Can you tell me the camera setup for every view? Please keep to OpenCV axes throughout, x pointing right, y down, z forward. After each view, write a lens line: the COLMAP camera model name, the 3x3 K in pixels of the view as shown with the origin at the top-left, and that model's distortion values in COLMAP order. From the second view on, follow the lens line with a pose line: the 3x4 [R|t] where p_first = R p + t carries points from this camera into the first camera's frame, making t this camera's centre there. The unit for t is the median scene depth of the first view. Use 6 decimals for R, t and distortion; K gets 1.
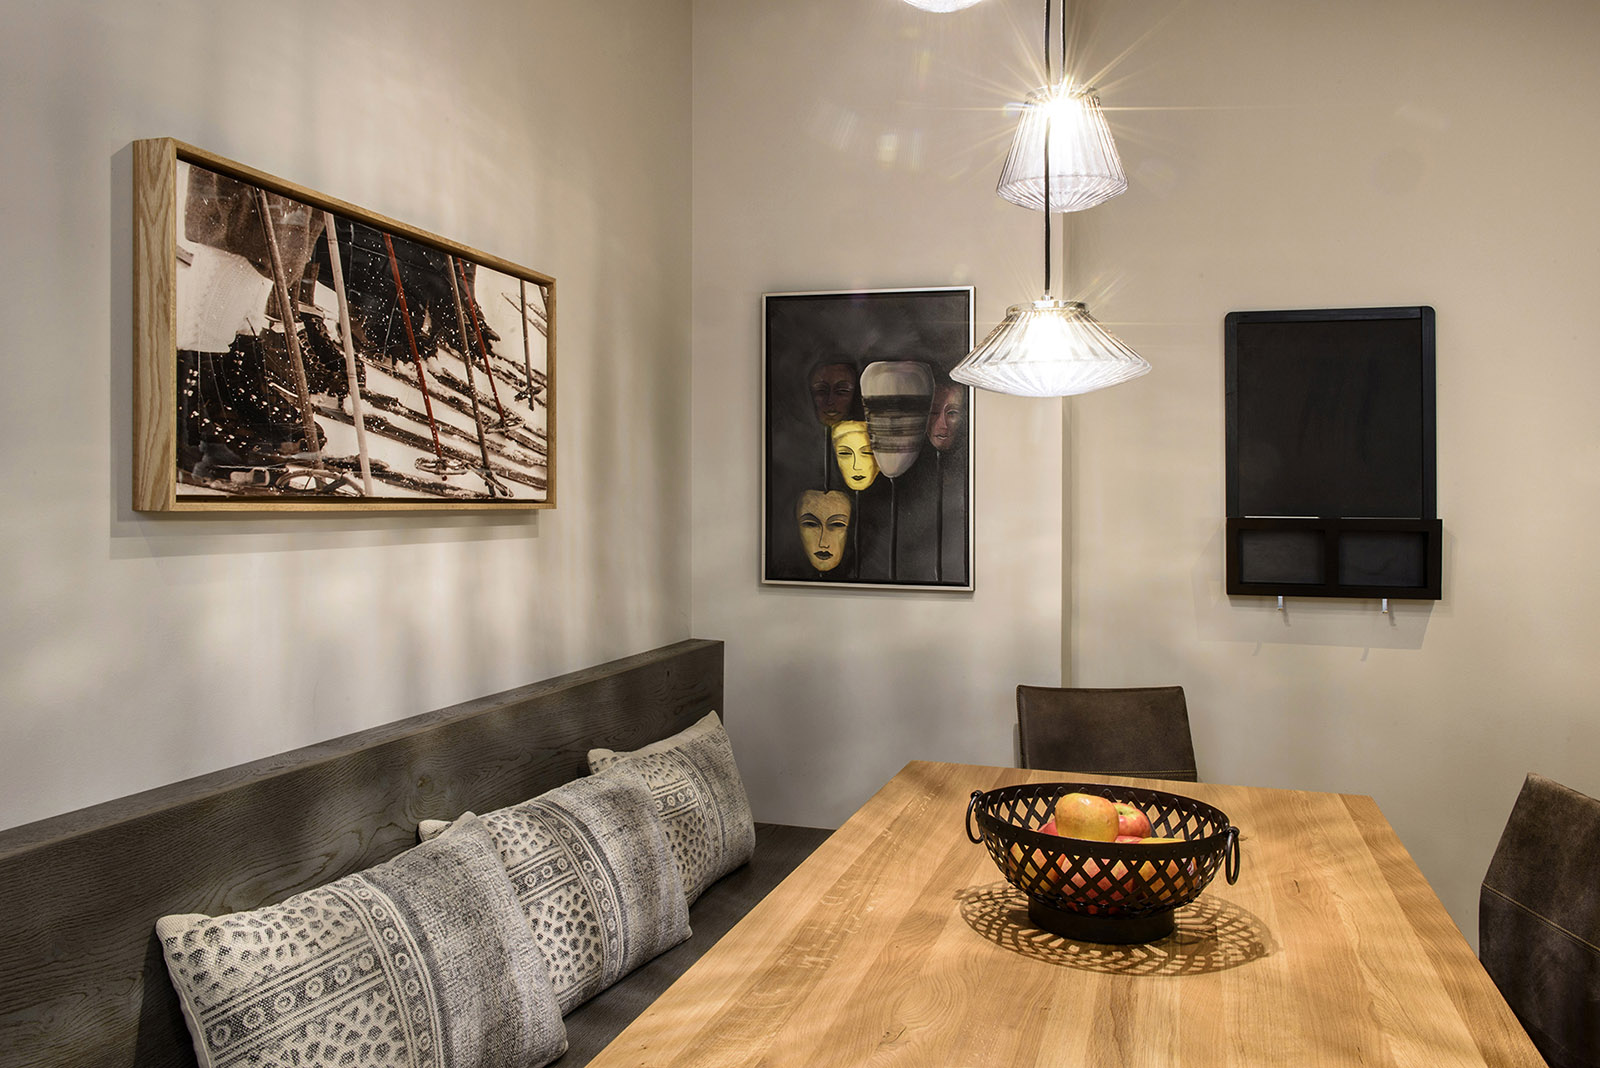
lens RADIAL K [[1216.4, 0, 800.0], [0, 1216.4, 534.0], [0, 0, 1]] dist [-0.000332, 0.001474]
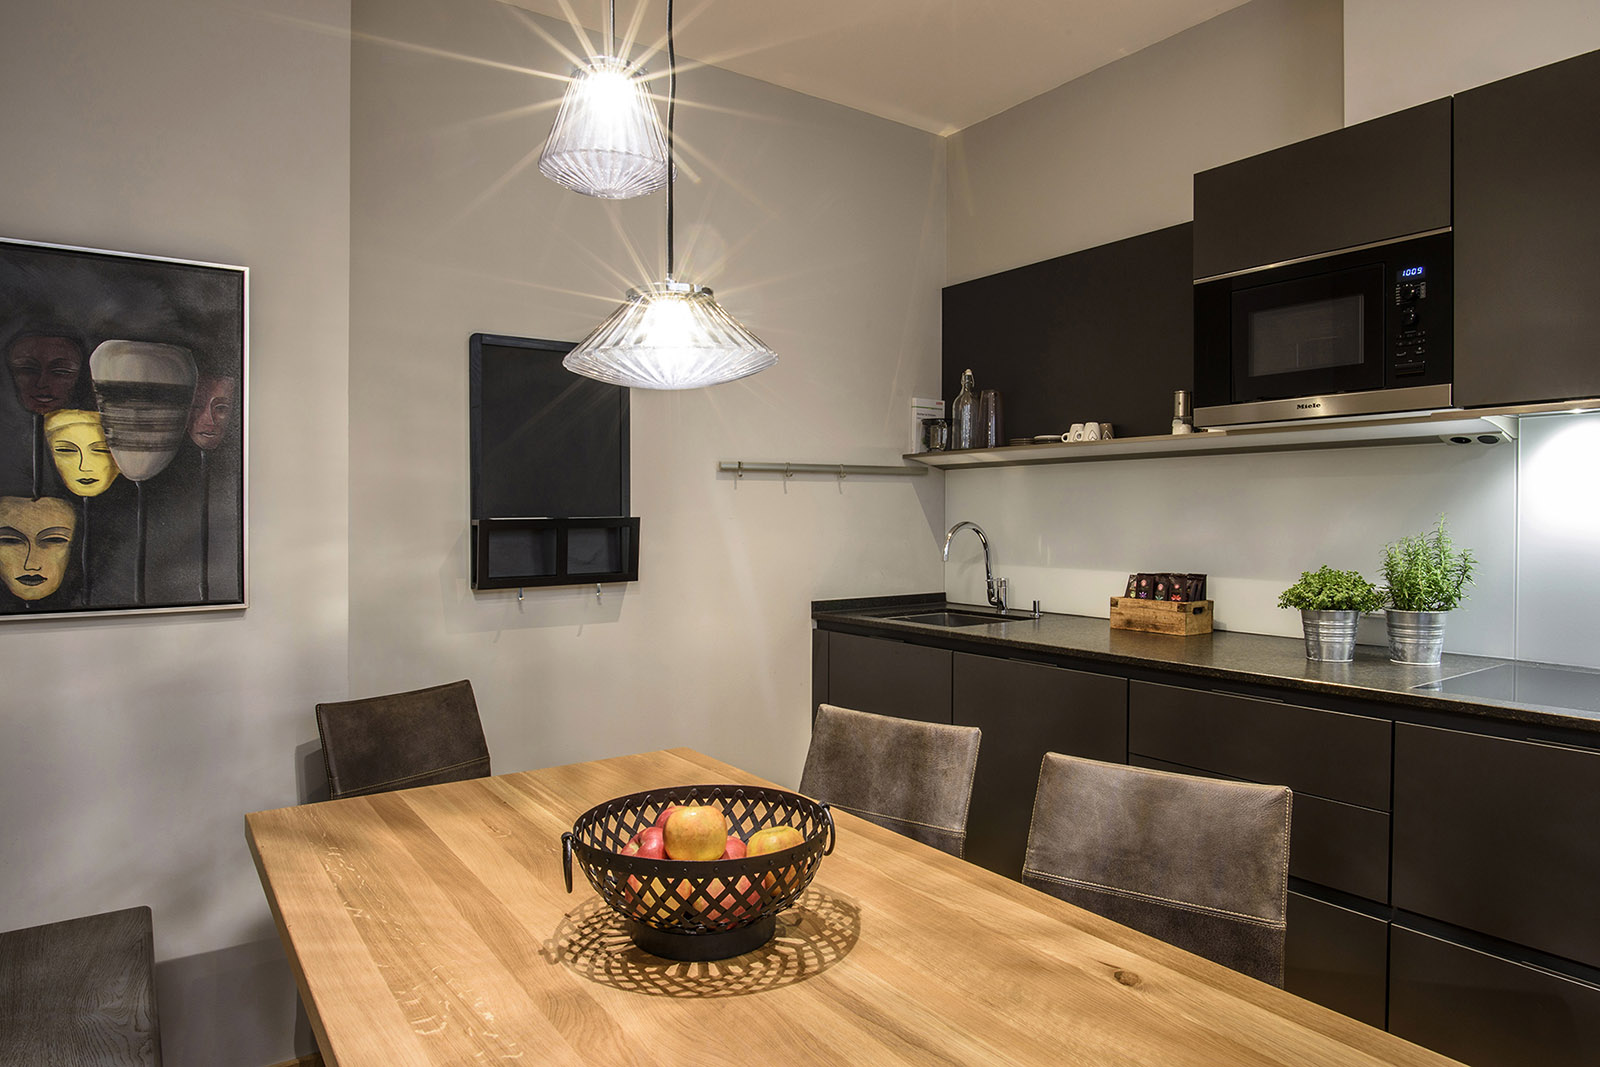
lens RADIAL K [[969.5, 0, 800.0], [0, 969.5, 533.5], [0, 0, 1]] dist [-0.025203, 0.000228]
pose [[0.612237, -0.032440, 0.790009, -0.167529], [0.031282, 0.999370, 0.016794, -0.007446], [-0.790056, 0.014431, 0.612865, 0.243670]]
